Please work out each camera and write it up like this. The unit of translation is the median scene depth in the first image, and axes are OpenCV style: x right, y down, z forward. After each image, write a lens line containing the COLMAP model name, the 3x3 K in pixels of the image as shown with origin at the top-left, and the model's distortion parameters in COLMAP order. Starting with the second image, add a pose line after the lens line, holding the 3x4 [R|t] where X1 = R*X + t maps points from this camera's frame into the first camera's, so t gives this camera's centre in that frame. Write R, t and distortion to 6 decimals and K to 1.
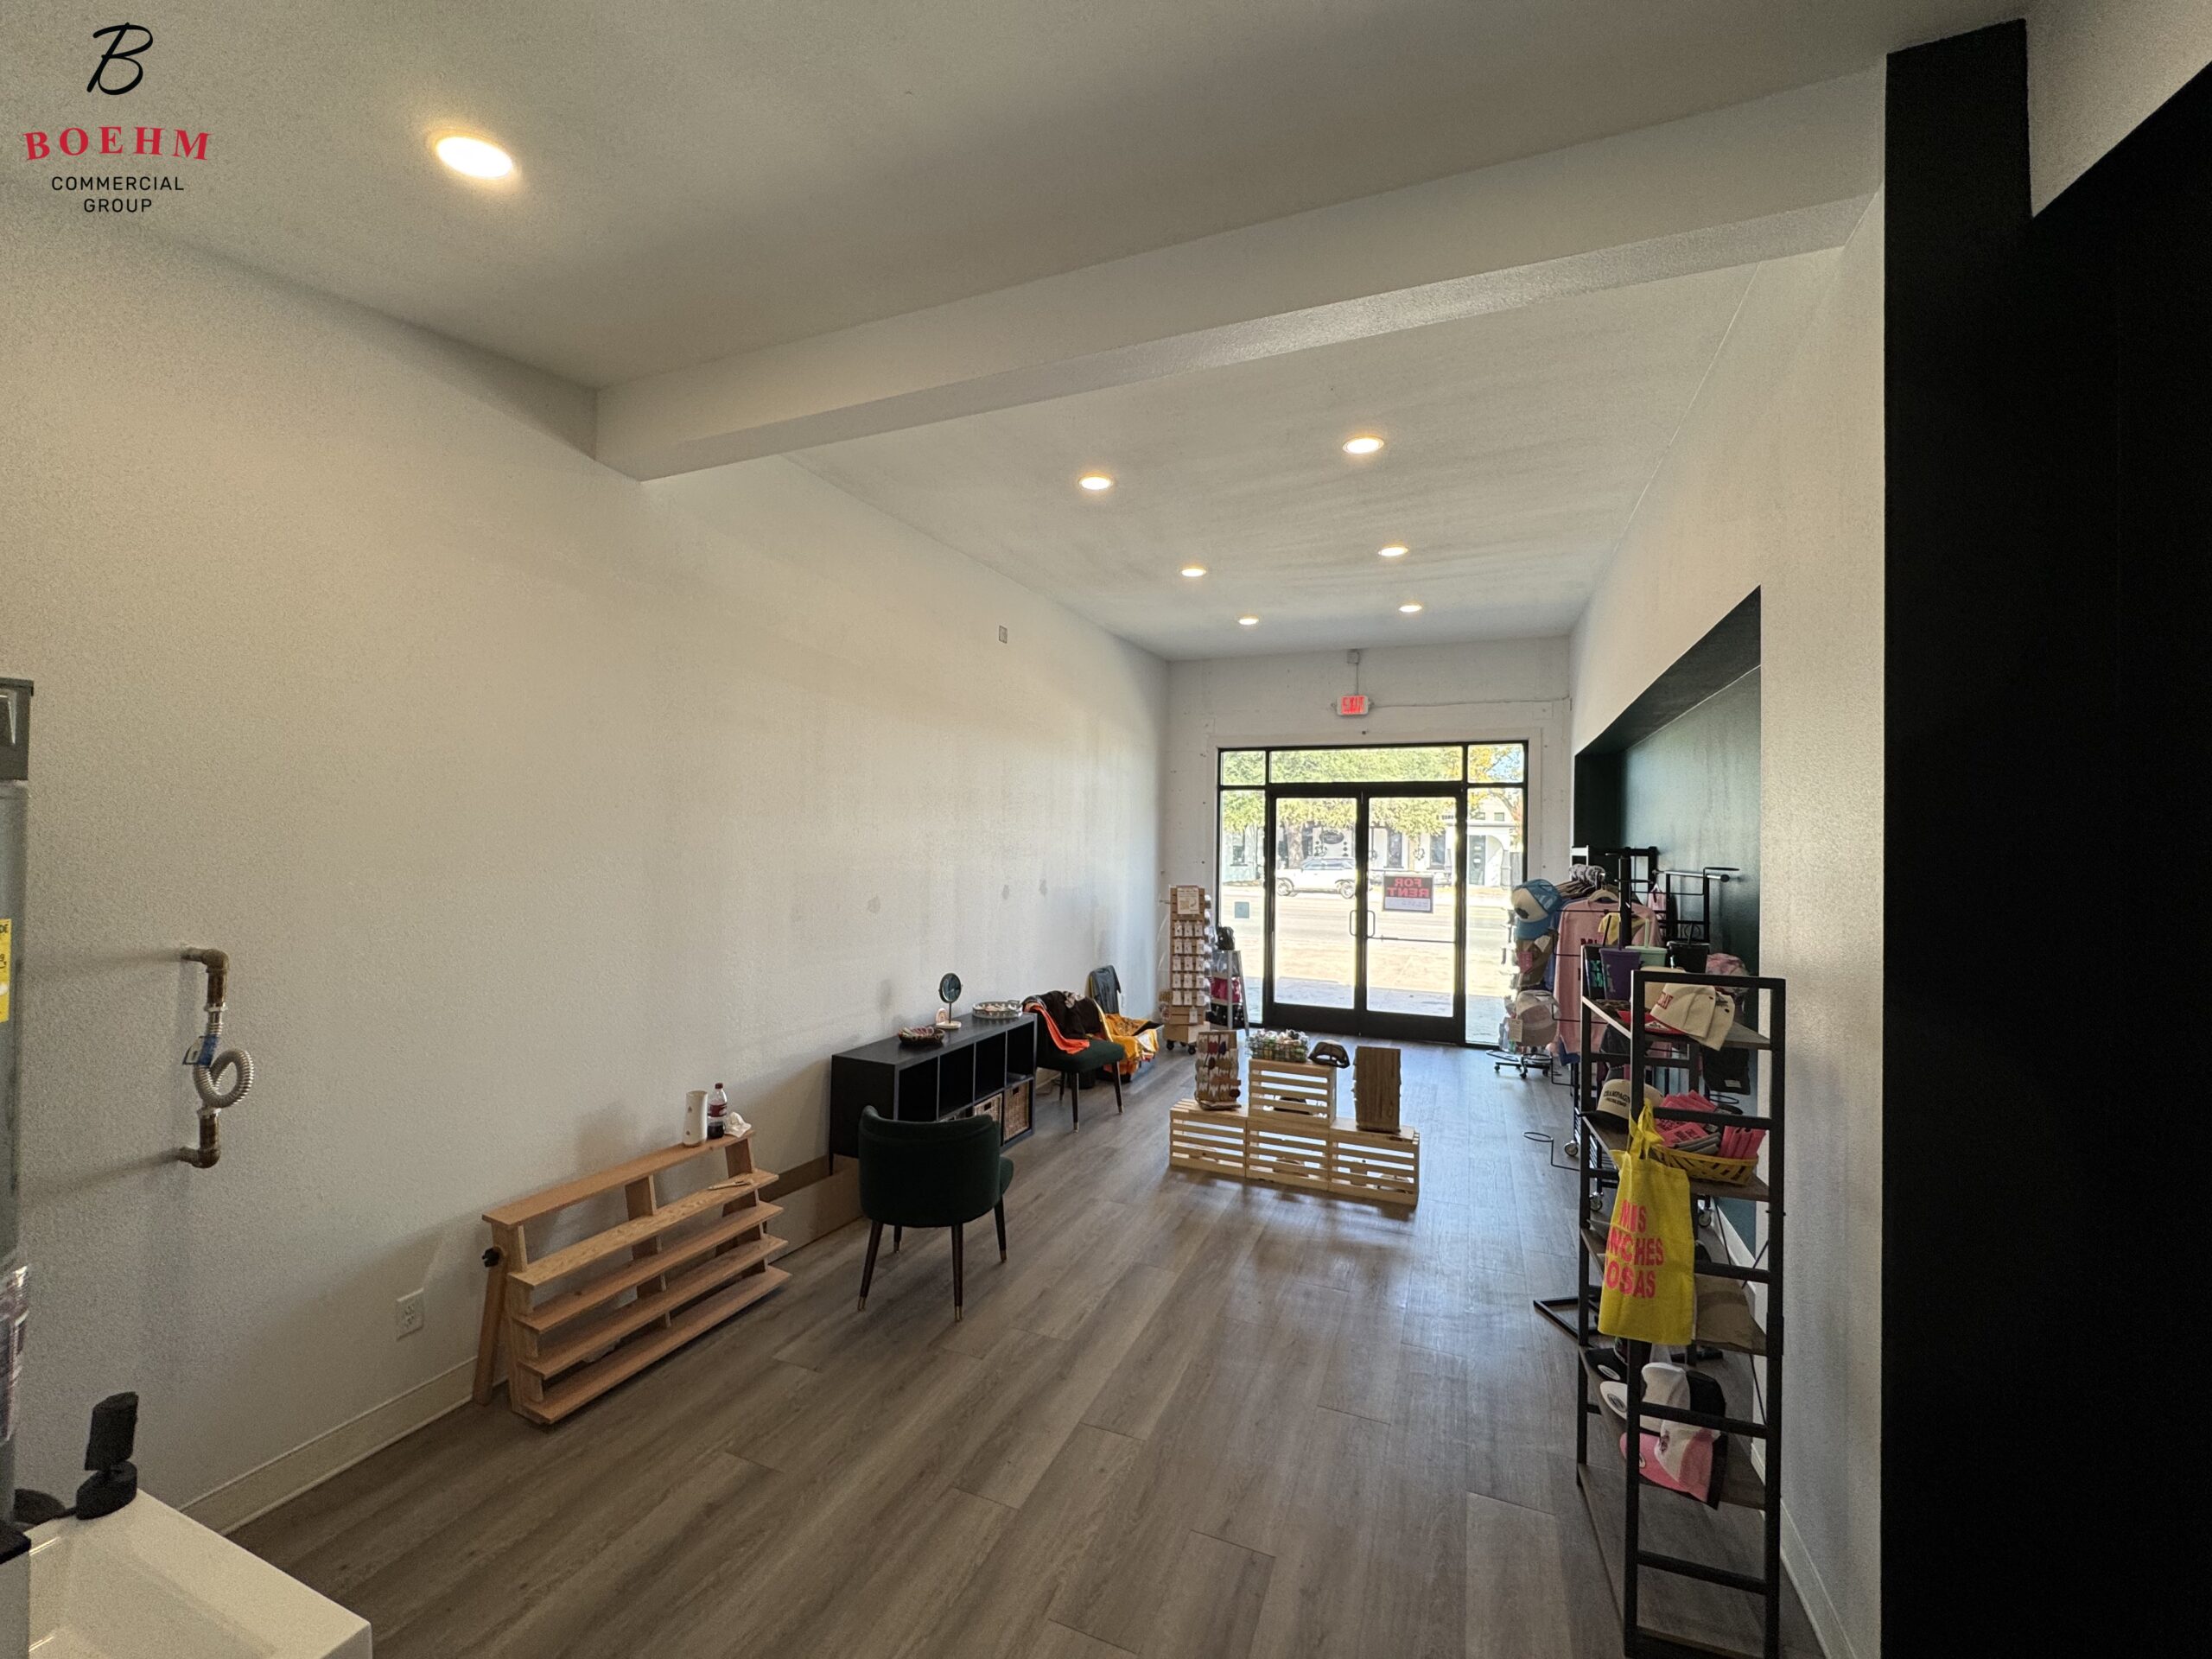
lens RADIAL K [[892.6, 0, 1099.0], [0, 892.6, 826.2], [0, 0, 1]] dist [0.000262, -0.000188]
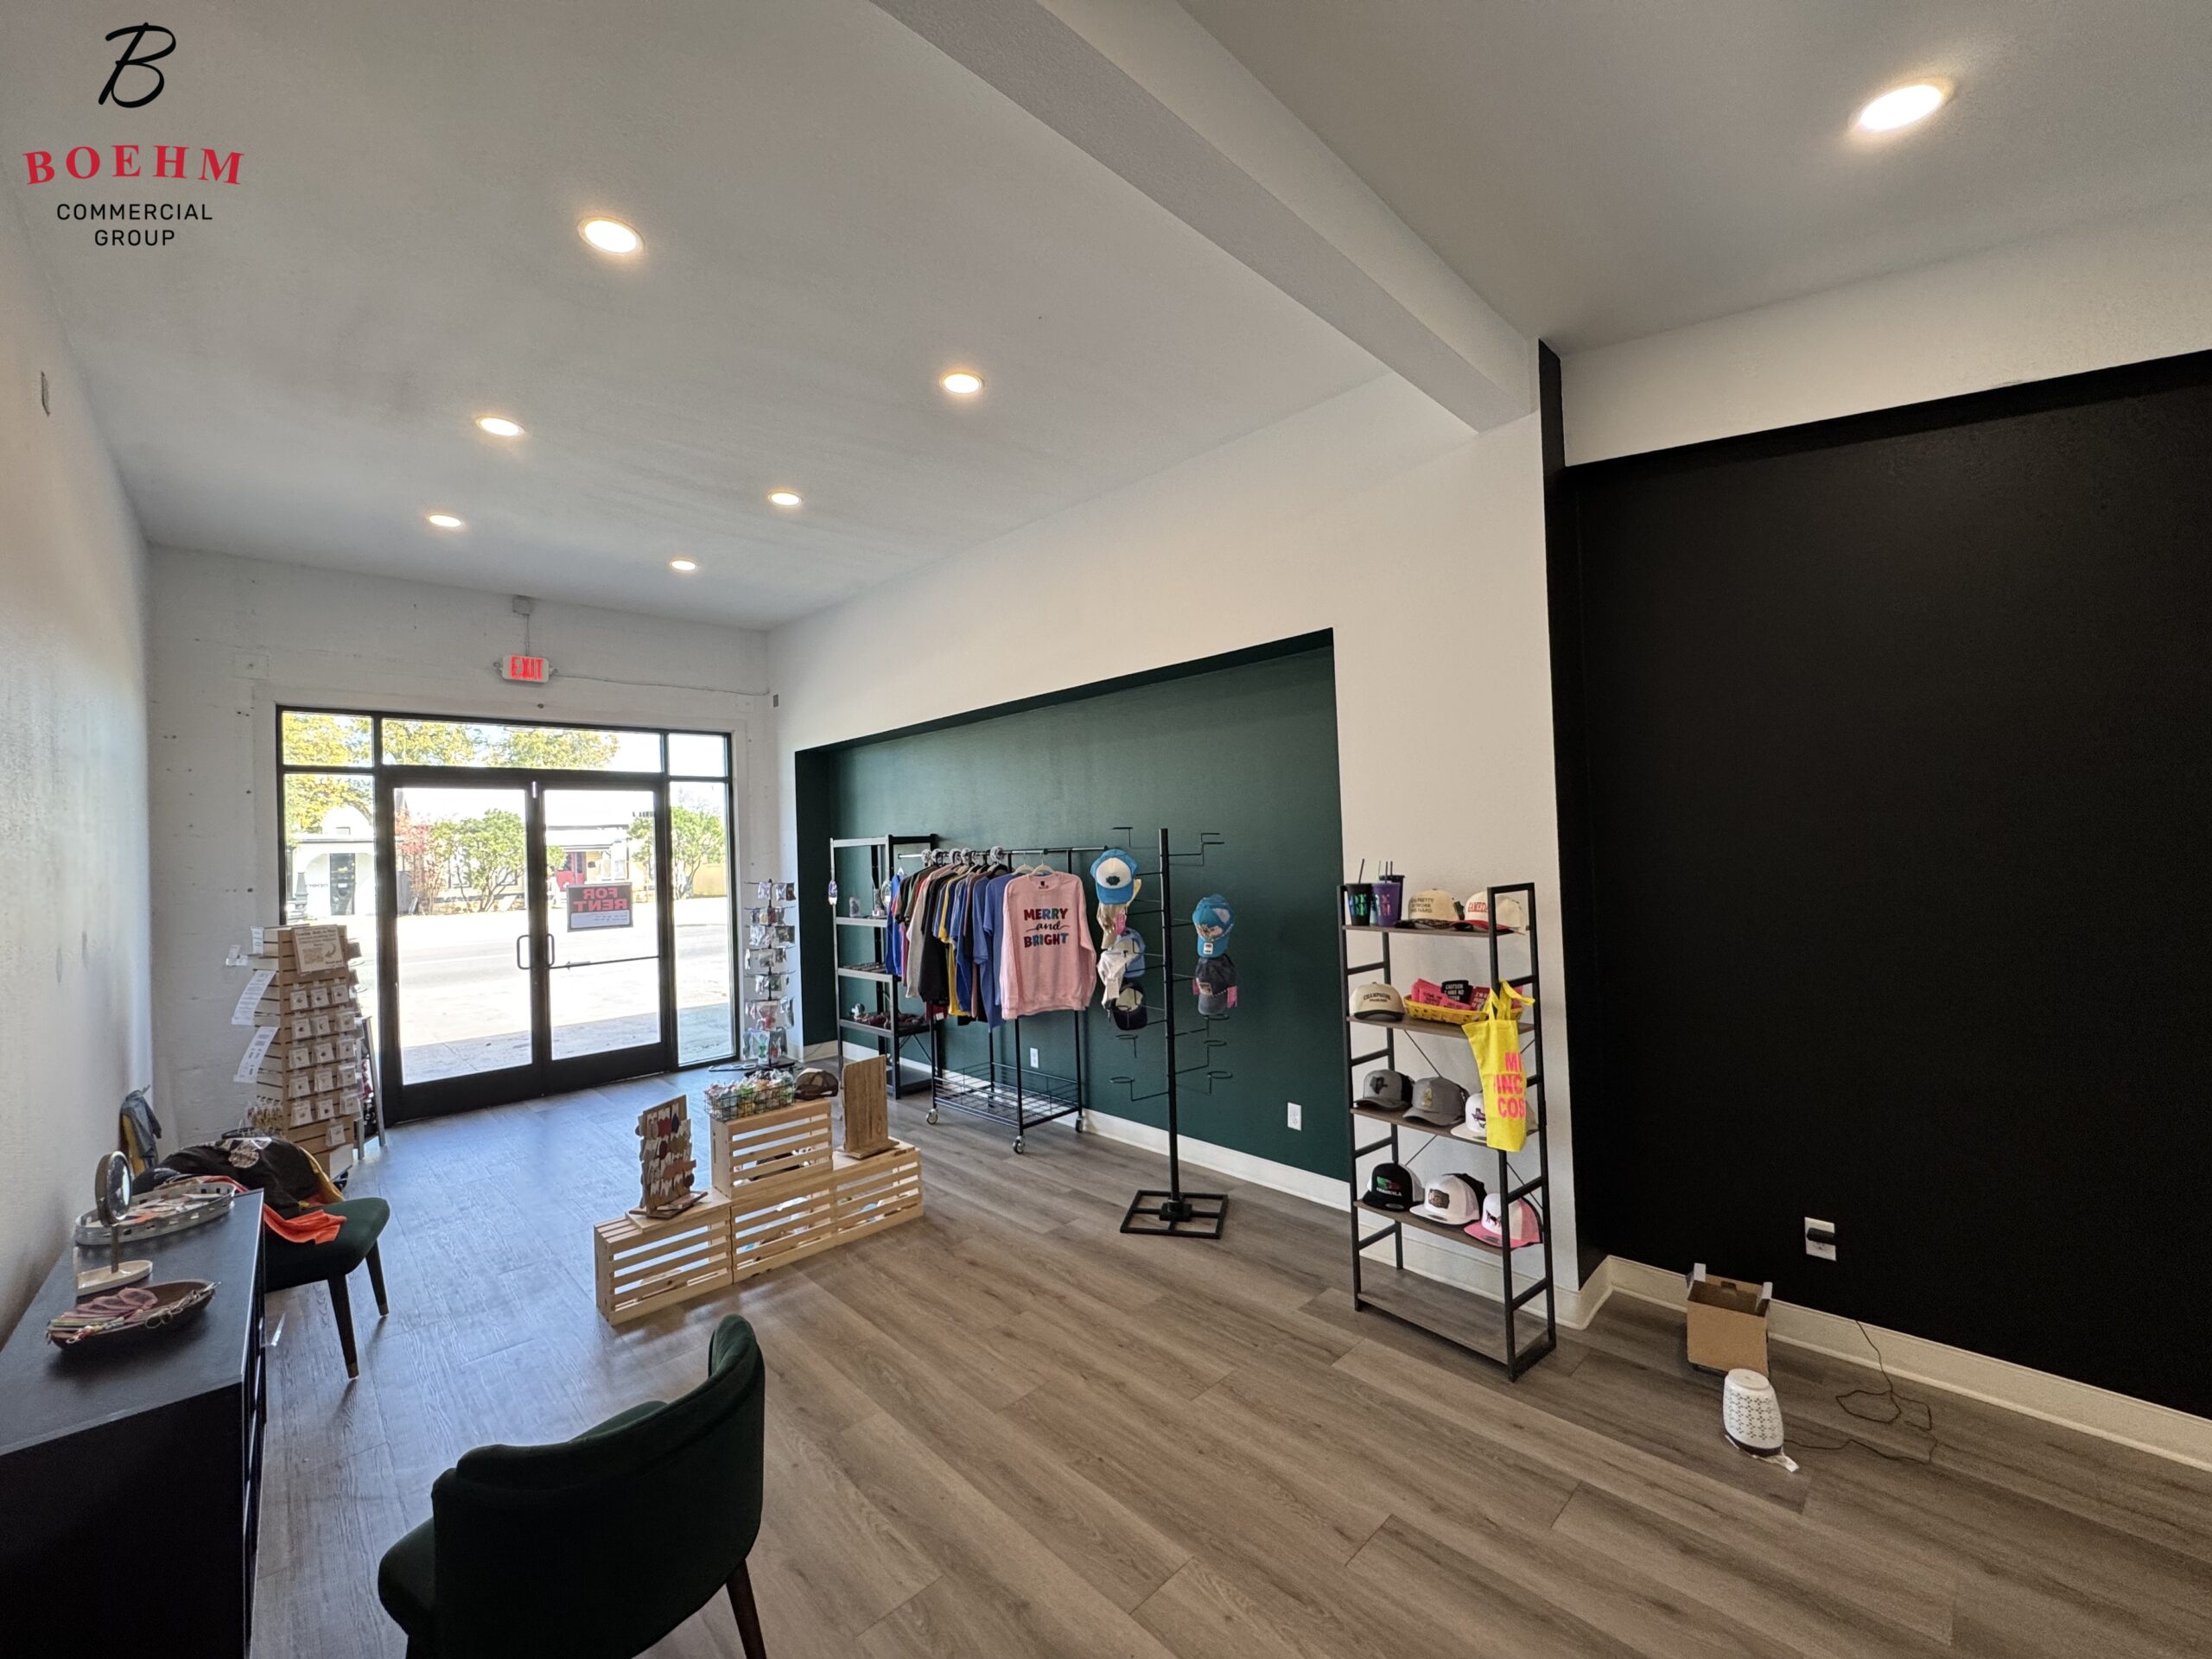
lens RADIAL K [[892.6, 0, 1096.7], [0, 892.6, 833.6], [0, 0, 1]] dist [0.000262, -0.000188]
pose [[0.390851, -0.017605, 0.920285, -0.237622], [0.023144, 0.999689, 0.009294, 0.010949], [-0.920163, 0.017666, 0.391137, 0.254289]]
